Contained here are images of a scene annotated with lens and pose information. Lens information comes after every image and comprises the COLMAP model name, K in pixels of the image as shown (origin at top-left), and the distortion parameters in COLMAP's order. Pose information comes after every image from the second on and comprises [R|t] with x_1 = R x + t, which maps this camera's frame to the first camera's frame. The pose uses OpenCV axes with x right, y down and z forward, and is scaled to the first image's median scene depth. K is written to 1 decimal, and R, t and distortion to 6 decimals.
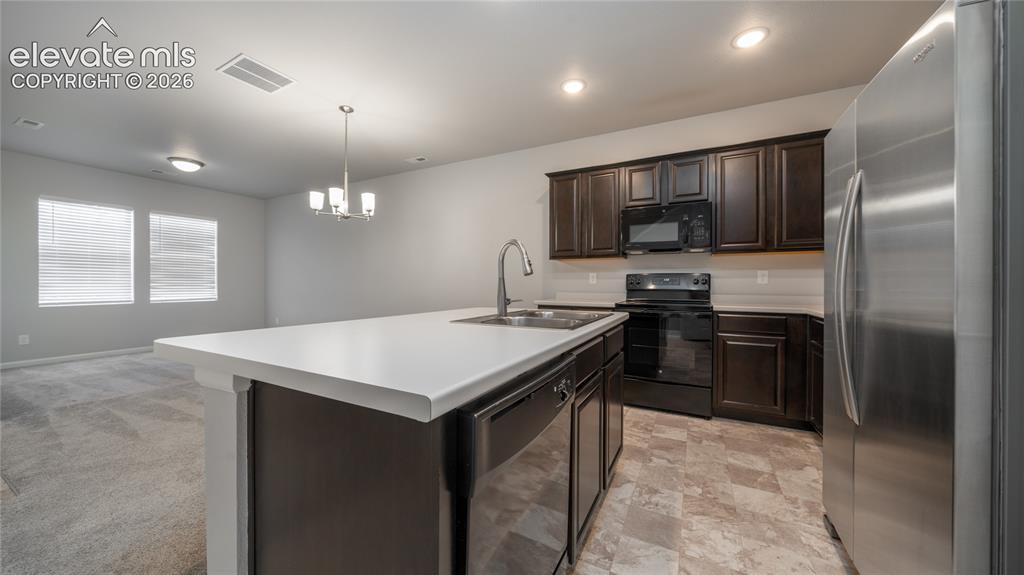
lens RADIAL K [[352.8, 0, 509.5], [0, 352.8, 286.9], [0, 0, 1]] dist [0.000840, 0.000123]
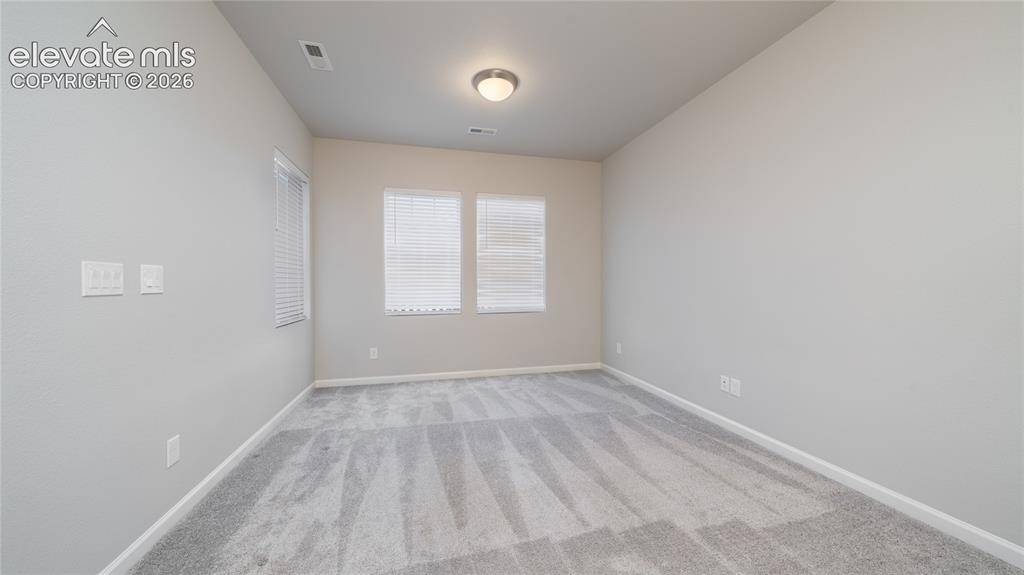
lens RADIAL K [[352.8, 0, 511.4], [0, 352.8, 285.5], [0, 0, 1]] dist [0.000840, 0.000123]
pose [[0.679841, 0.012326, -0.733256, -0.400082], [-0.007358, 0.999923, 0.009986, -0.026263], [0.733322, -0.001394, 0.679880, 0.531400]]
